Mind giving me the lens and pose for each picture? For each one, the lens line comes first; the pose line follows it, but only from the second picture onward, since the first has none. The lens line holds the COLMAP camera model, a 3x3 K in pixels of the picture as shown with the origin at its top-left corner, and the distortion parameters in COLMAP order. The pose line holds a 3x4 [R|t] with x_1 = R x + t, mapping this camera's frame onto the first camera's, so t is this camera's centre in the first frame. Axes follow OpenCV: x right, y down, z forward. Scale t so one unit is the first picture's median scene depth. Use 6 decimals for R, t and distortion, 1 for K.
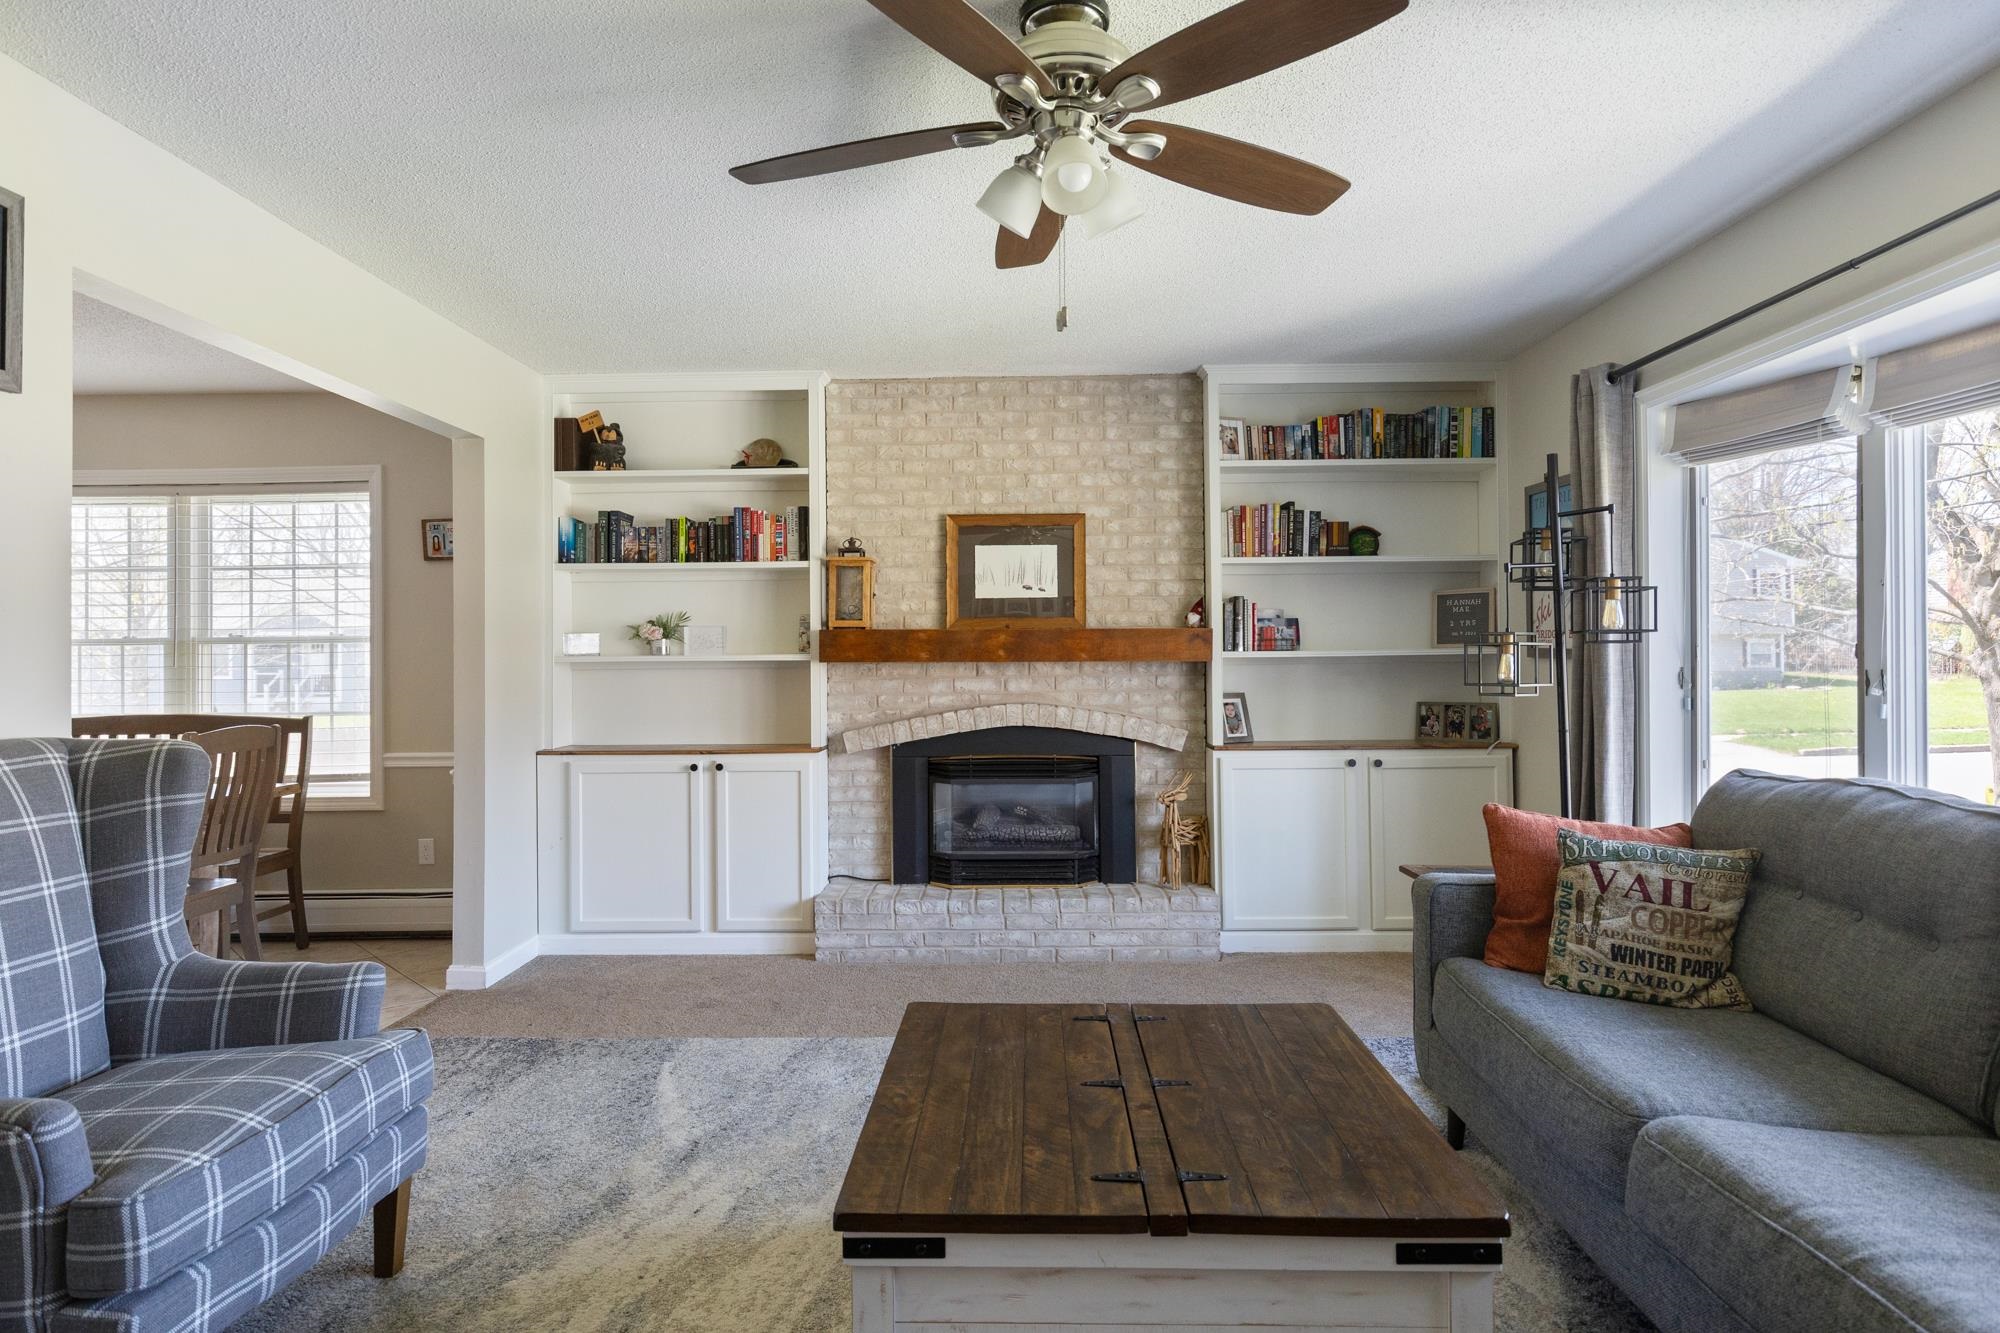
lens RADIAL K [[1119.4, 0, 1004.7], [0, 1119.4, 654.6], [0, 0, 1]] dist [0.004398, -0.000360]
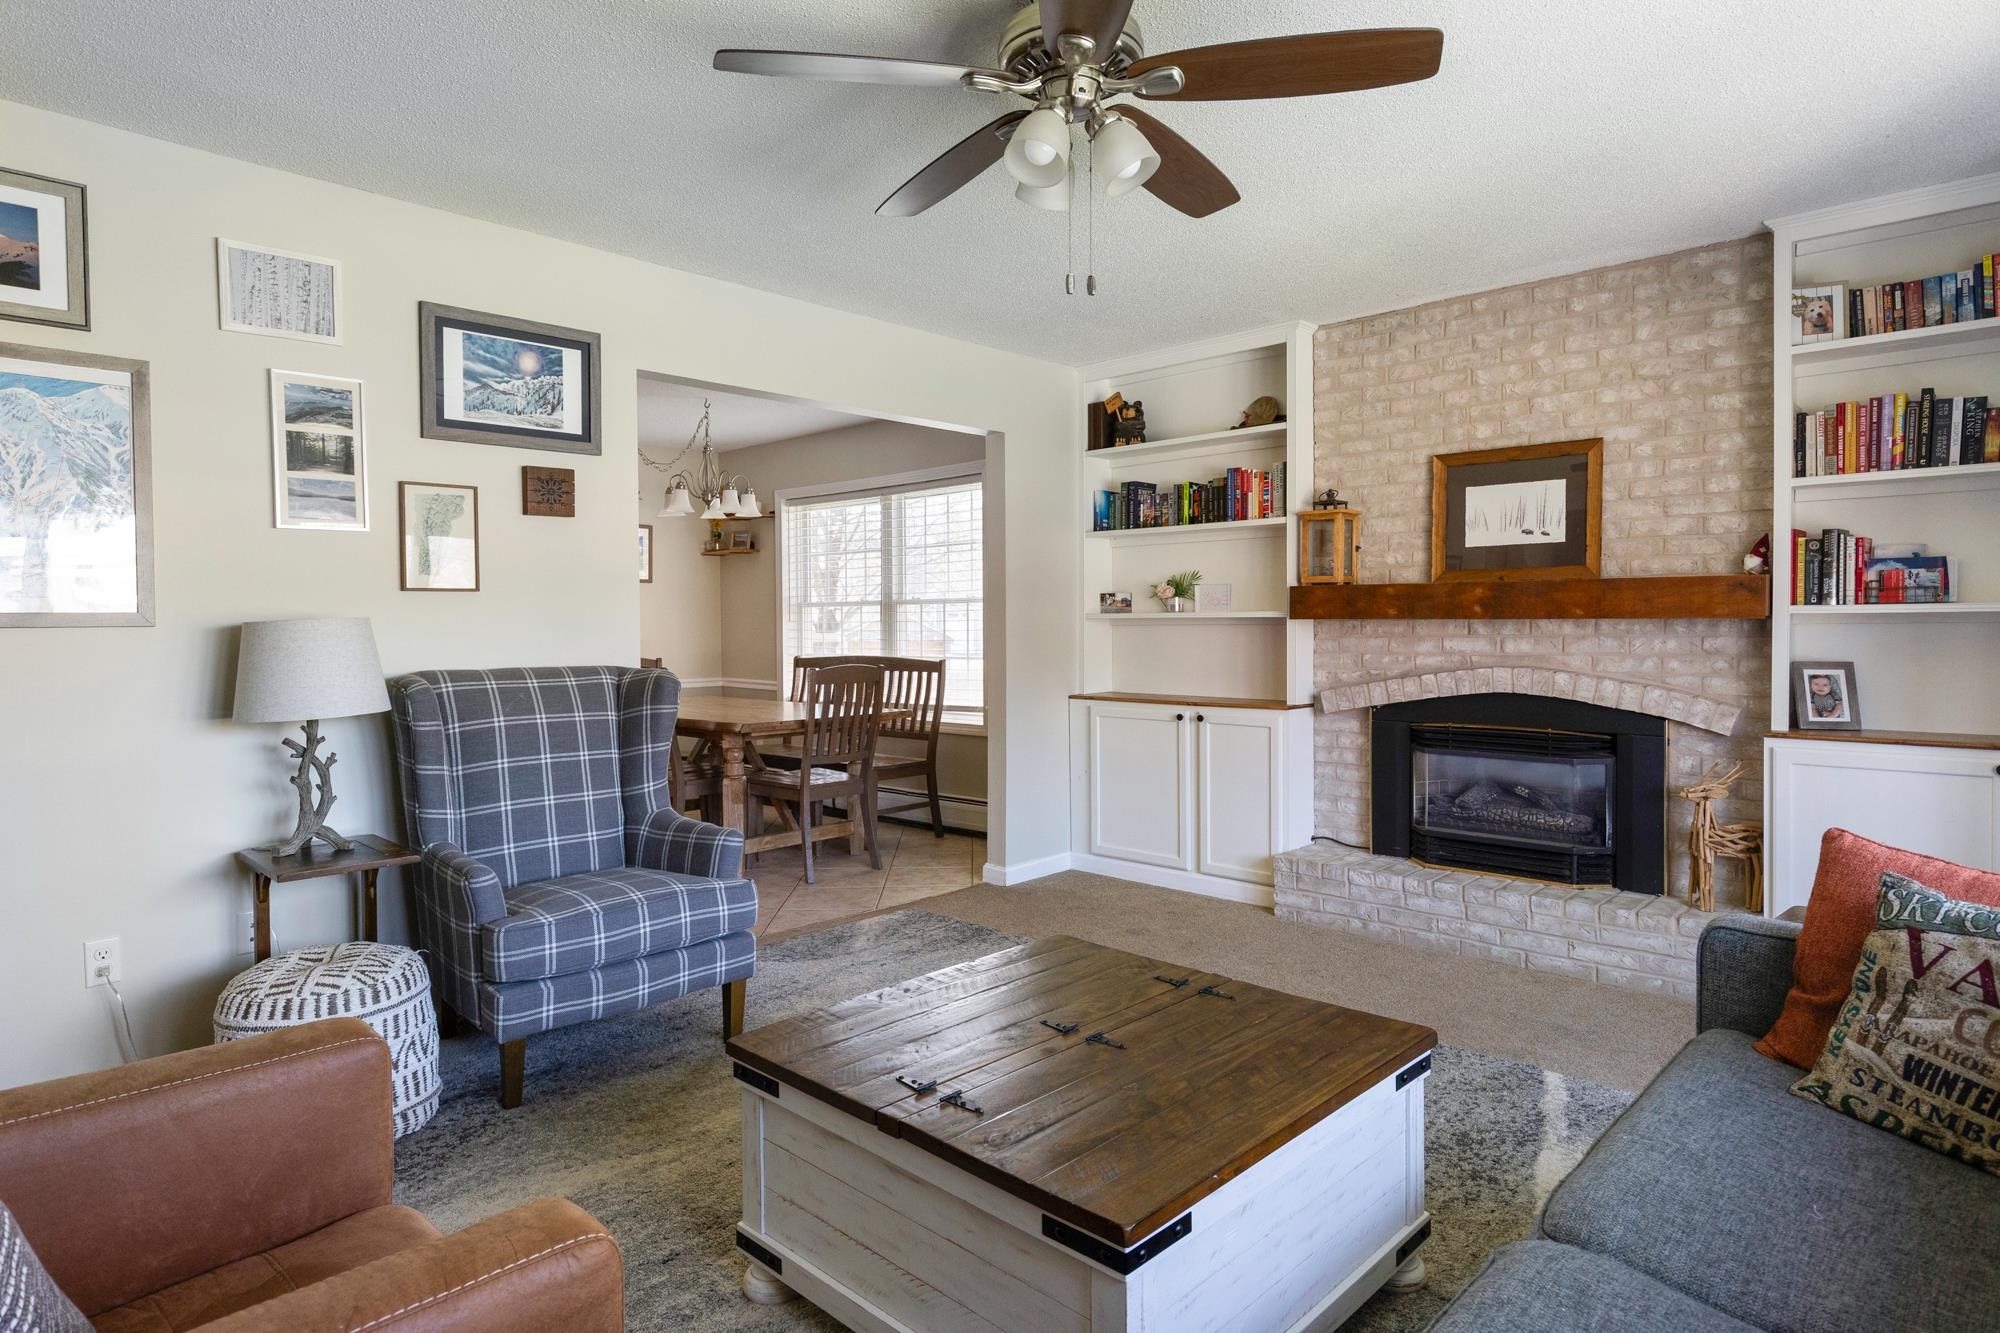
lens RADIAL K [[1139.7, 0, 994.1], [0, 1139.7, 655.8], [0, 0, 1]] dist [0.004351, -0.001125]
pose [[0.727224, 0.023725, -0.685990, 0.324423], [0.004626, 0.999210, 0.039462, -0.001603], [0.686384, -0.031871, 0.726540, 0.084131]]
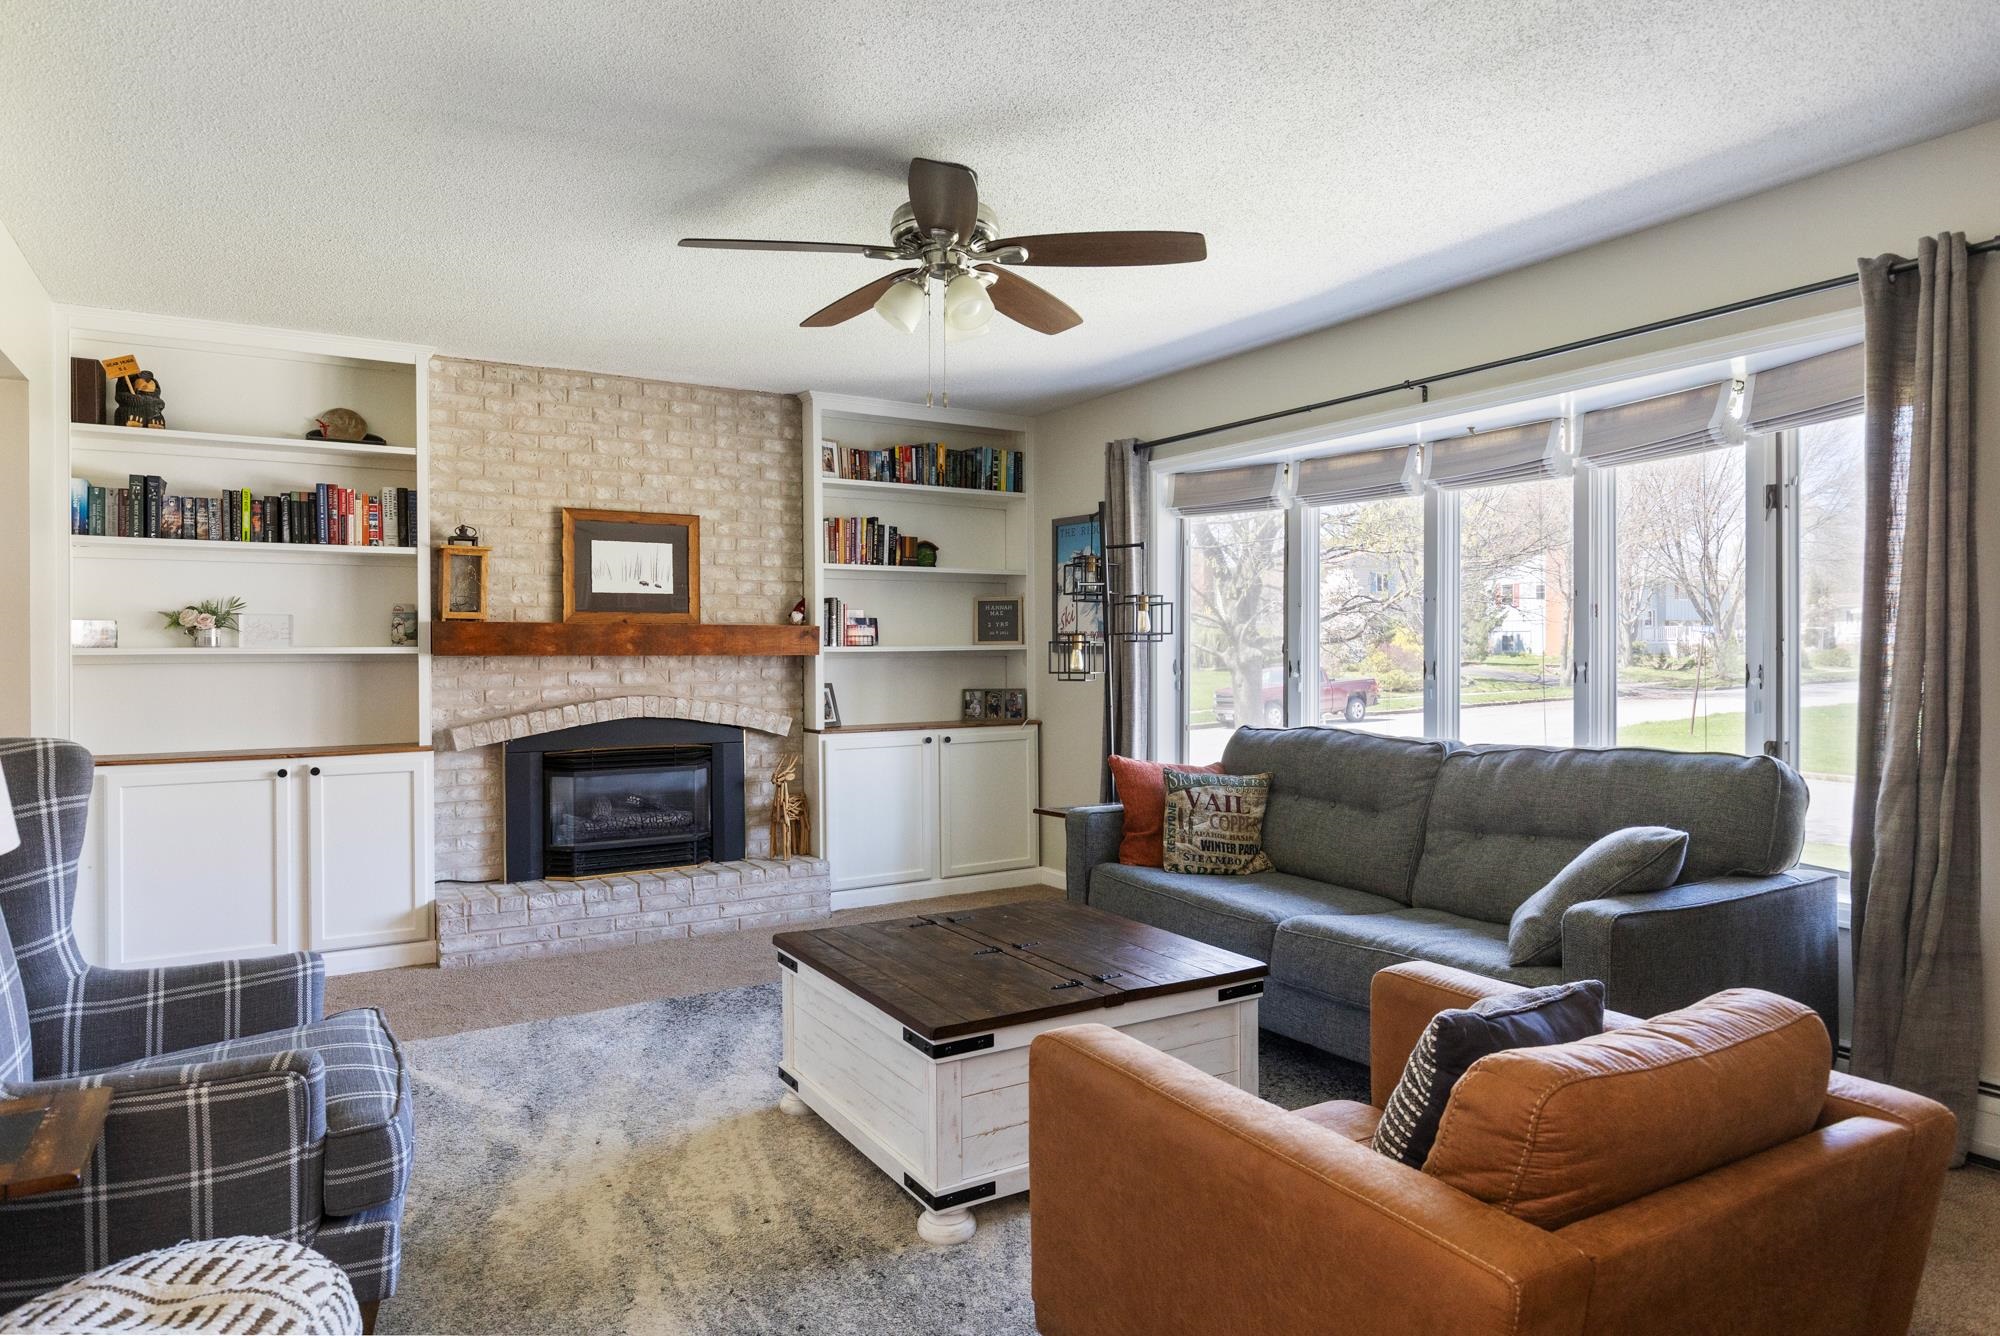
lens RADIAL K [[1204.4, 0, 1031.1], [0, 1204.4, 660.5], [0, 0, 1]] dist [0.003266, -0.003022]
pose [[0.831798, -0.000883, 0.555078, -0.300221], [-0.003998, 0.999963, 0.007581, 0.001317], [-0.555065, -0.008525, 0.831764, -0.124329]]
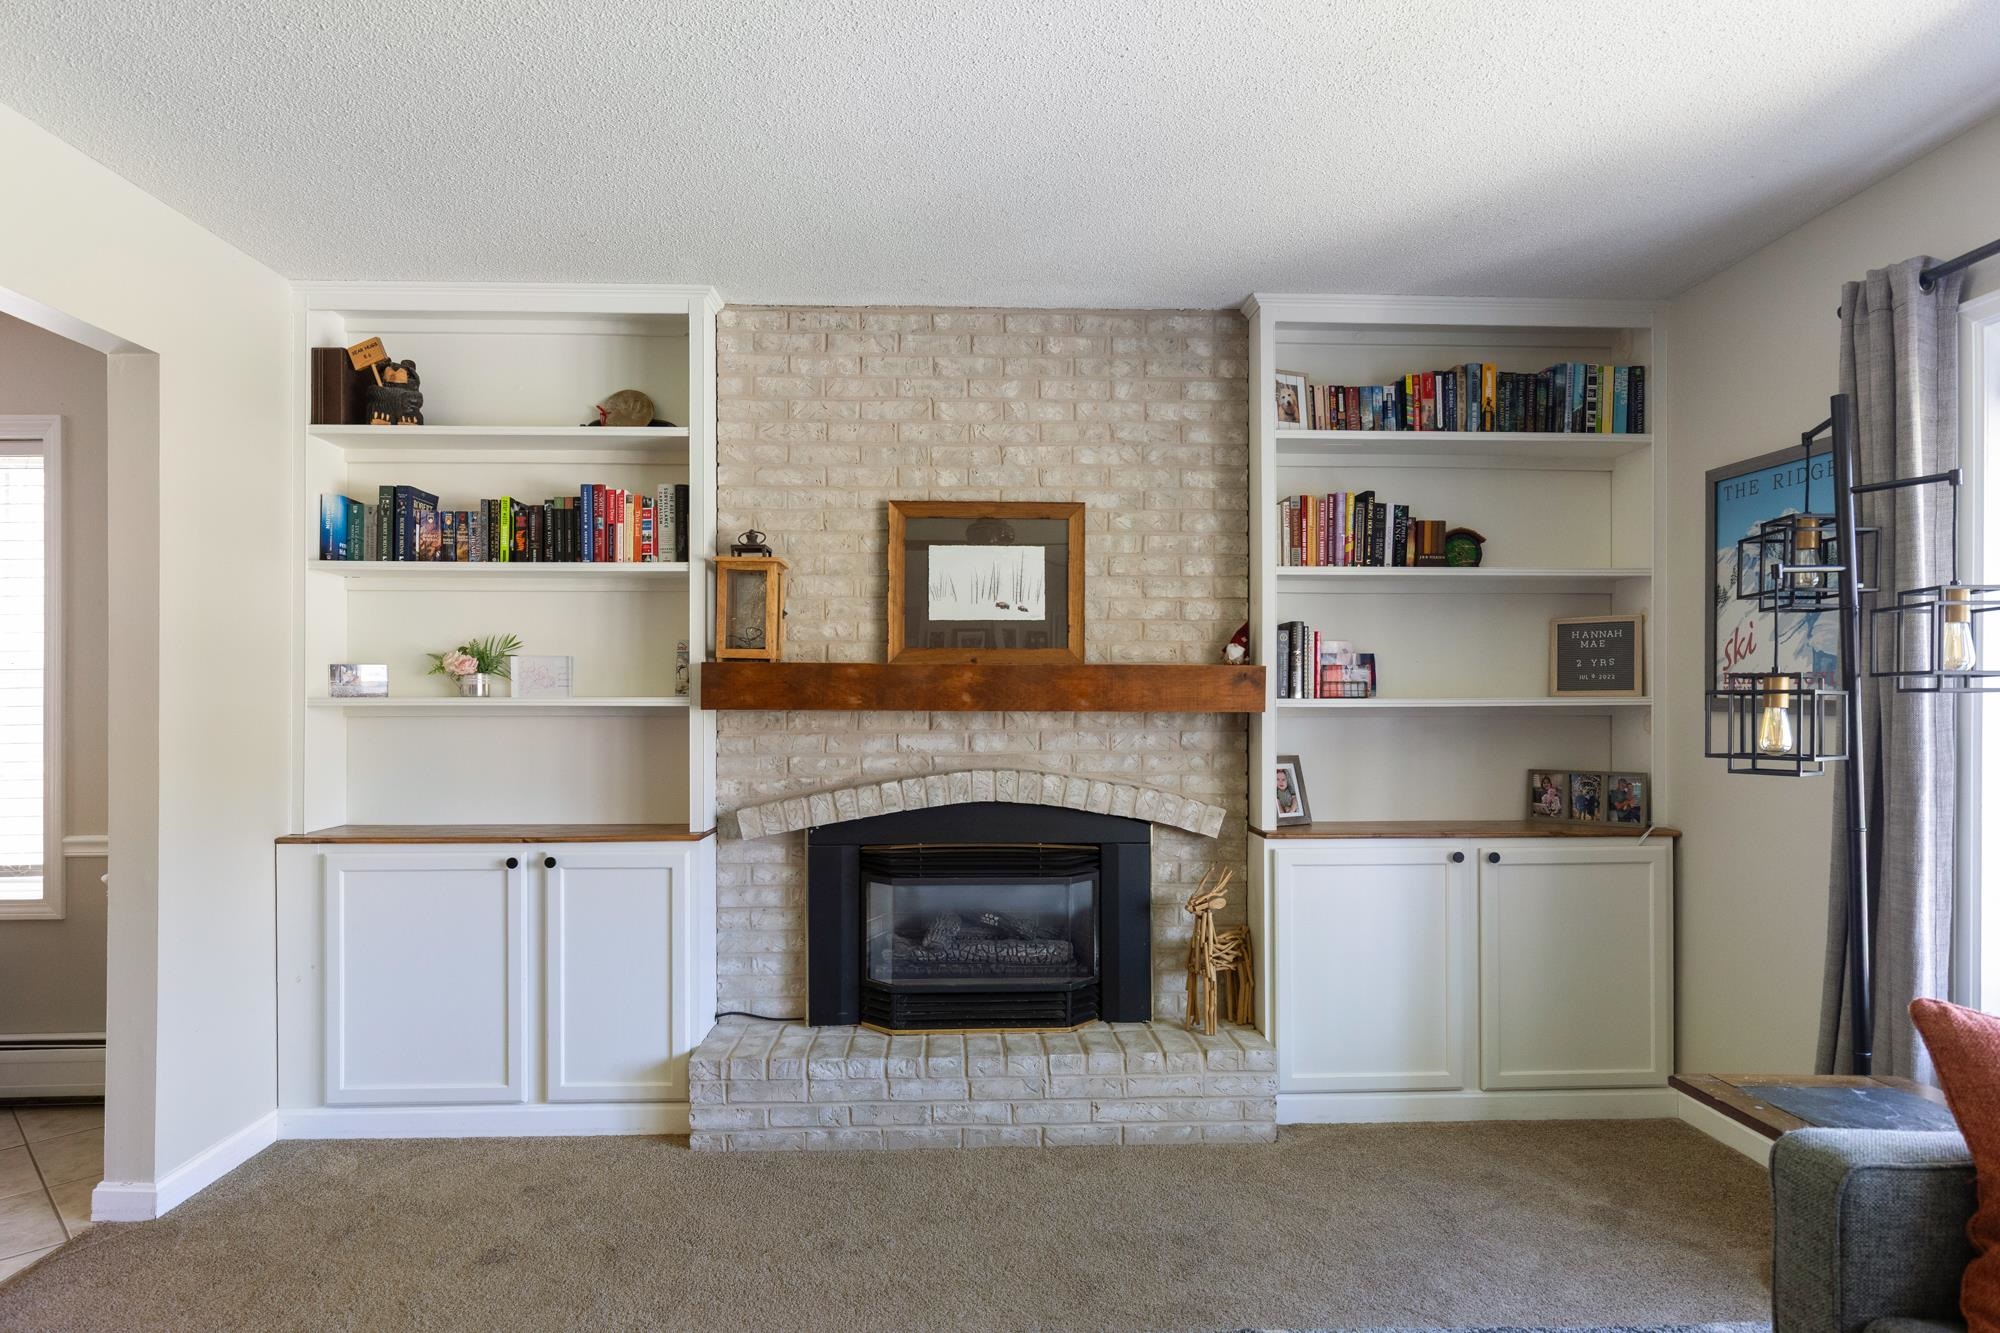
lens RADIAL K [[1088.3, 0, 1002.3], [0, 1088.3, 702.3], [0, 0, 1]] dist [0.001208, -0.000659]
pose [[0.998697, 0.008405, 0.050334, -0.014090], [-0.008696, 0.999947, 0.005574, -0.002622], [-0.050284, -0.006004, 0.998717, 0.312047]]
